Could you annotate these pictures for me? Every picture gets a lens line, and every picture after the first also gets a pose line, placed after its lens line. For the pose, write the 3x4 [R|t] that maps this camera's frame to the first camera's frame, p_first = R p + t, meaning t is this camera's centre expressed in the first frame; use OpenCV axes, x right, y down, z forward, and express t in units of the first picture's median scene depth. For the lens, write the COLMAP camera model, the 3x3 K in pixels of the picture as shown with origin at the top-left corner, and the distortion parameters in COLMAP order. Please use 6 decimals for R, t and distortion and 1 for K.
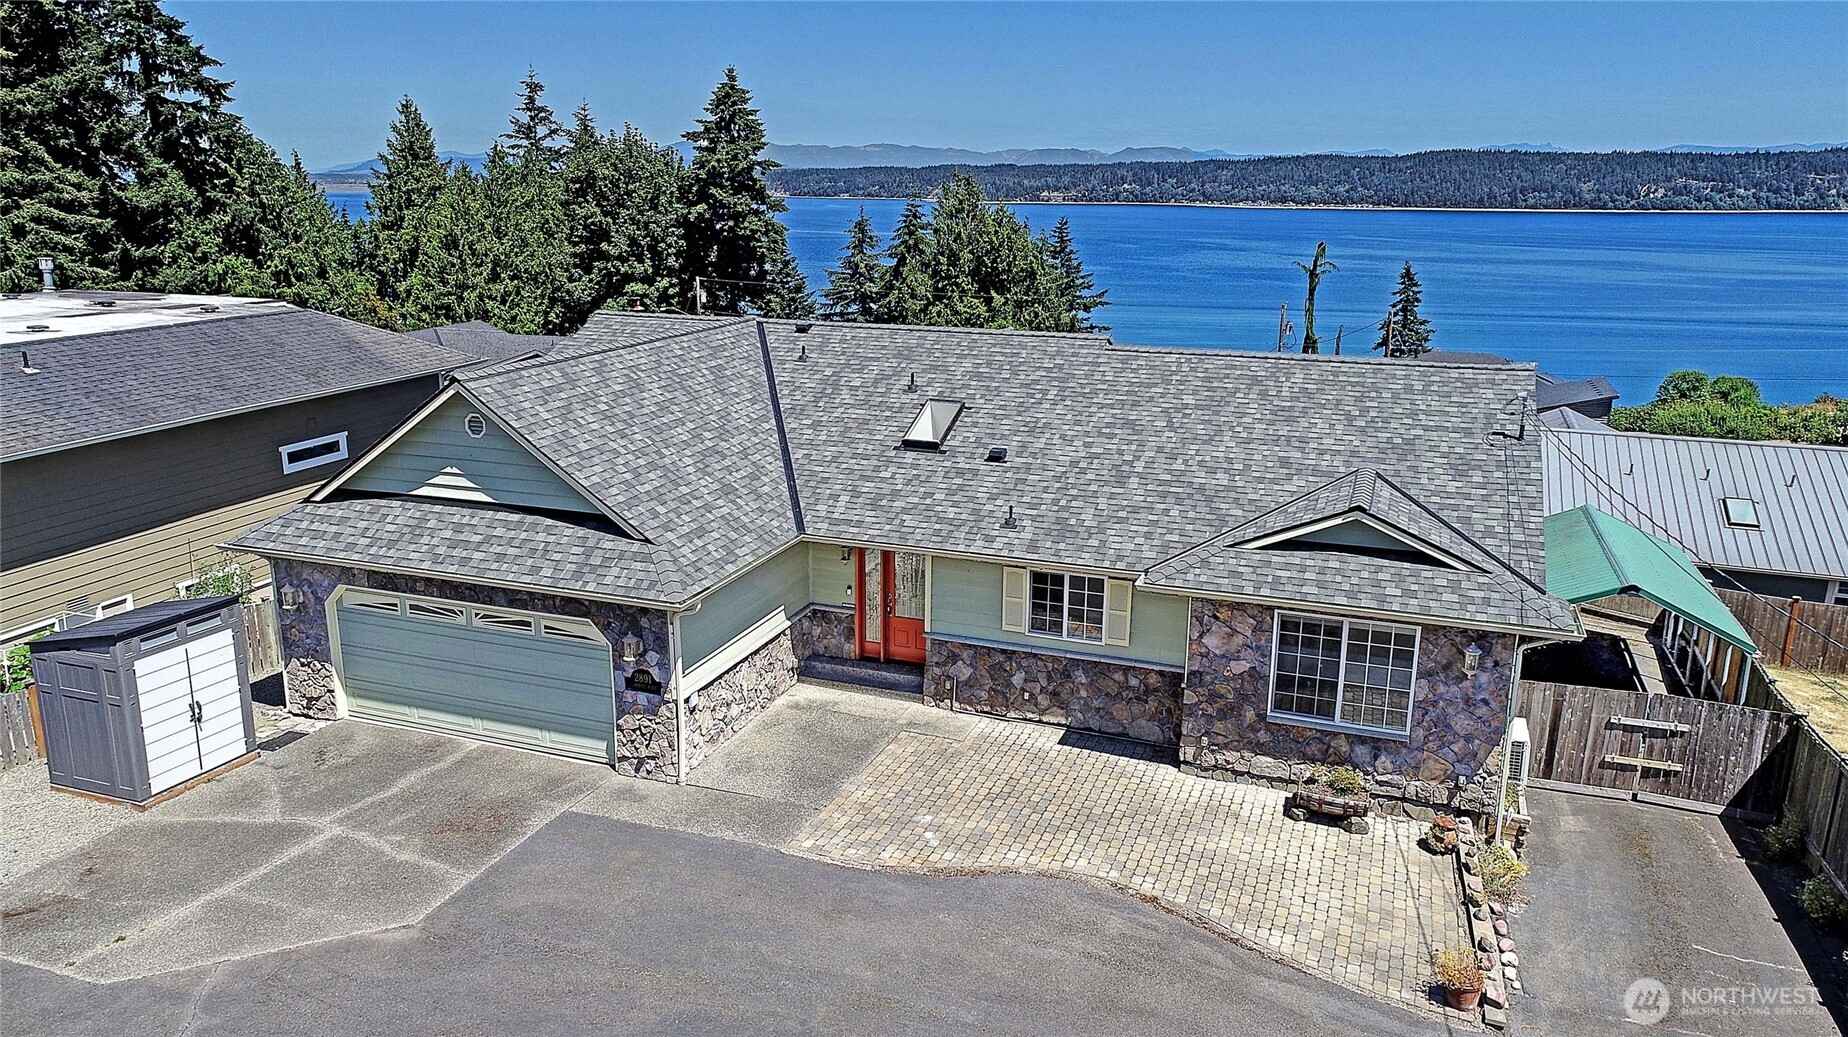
lens RADIAL K [[1326.4, 0, 924.0], [0, 1326.4, 518.5], [0, 0, 1]] dist [0.033186, -0.012790]
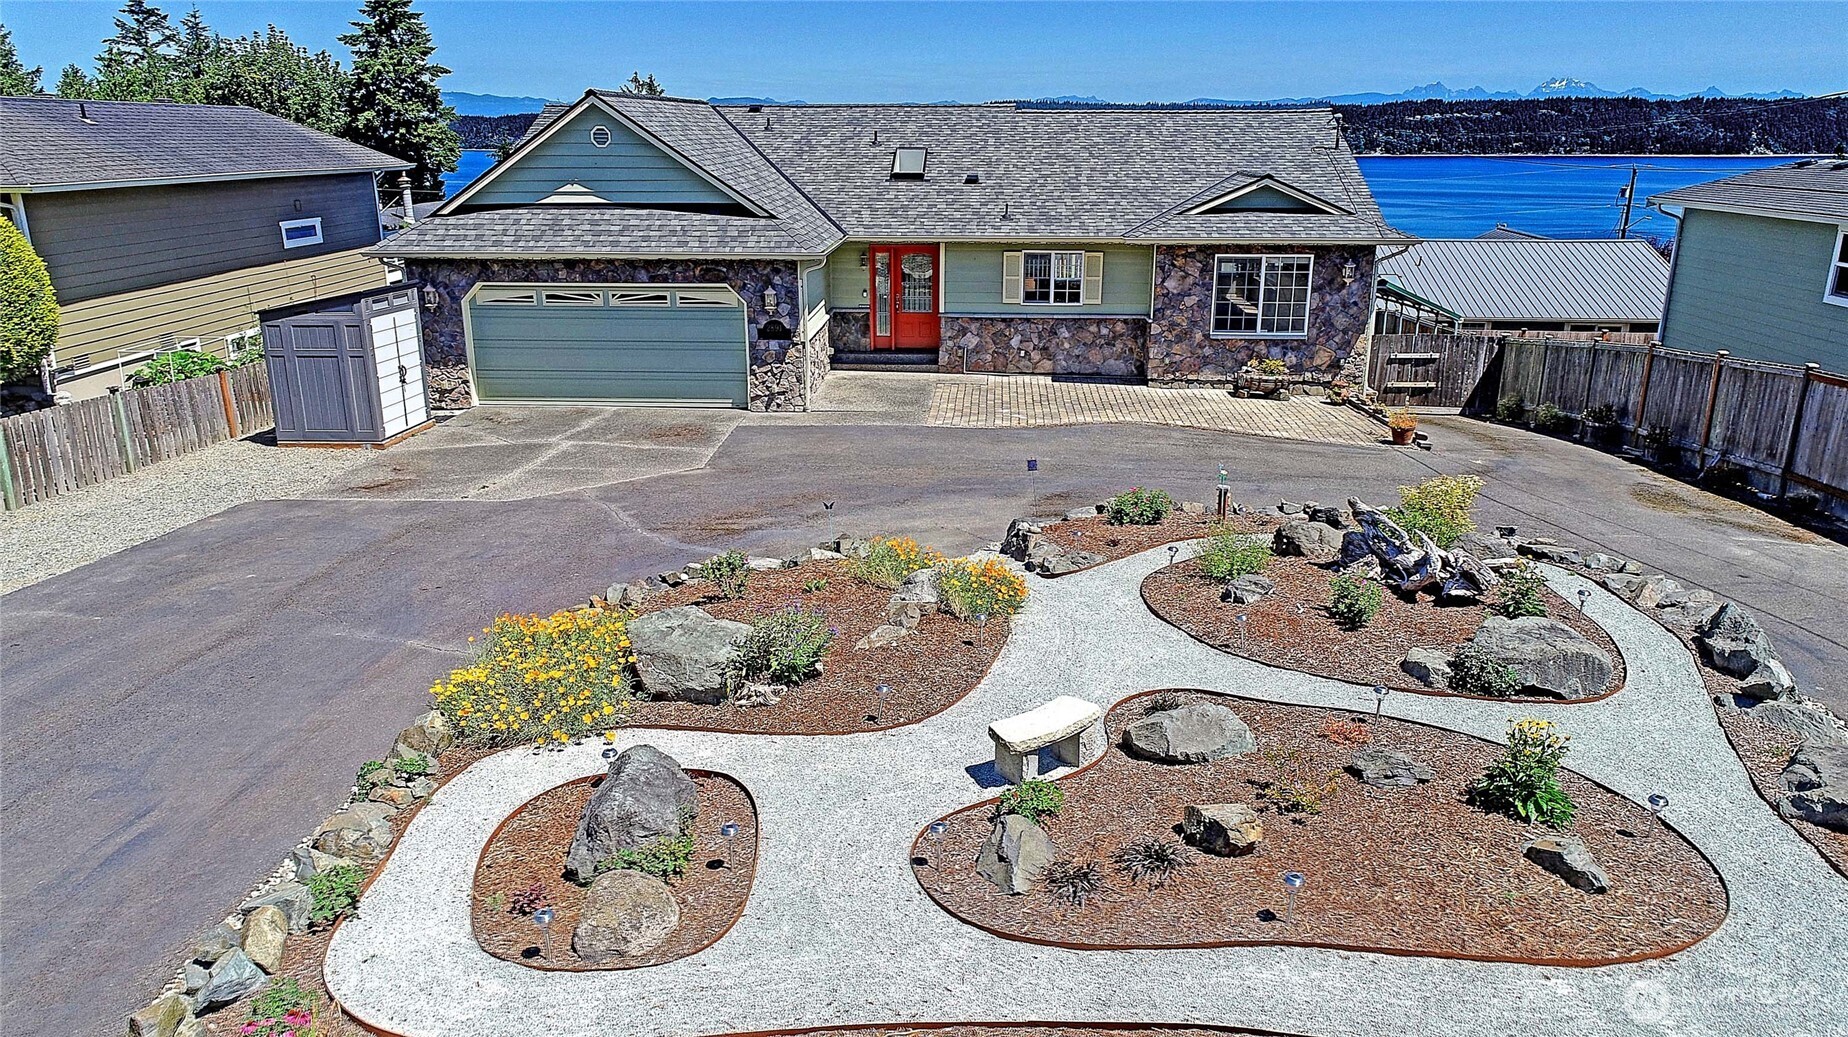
lens RADIAL K [[1326.4, 0, 924.0], [0, 1326.4, 518.5], [0, 0, 1]] dist [0.033186, -0.012790]
pose [[0.953055, -0.089759, 0.289189, -0.421709], [0.081214, 0.995835, 0.041437, 0.239827], [-0.291703, -0.016006, 0.956375, -0.240587]]
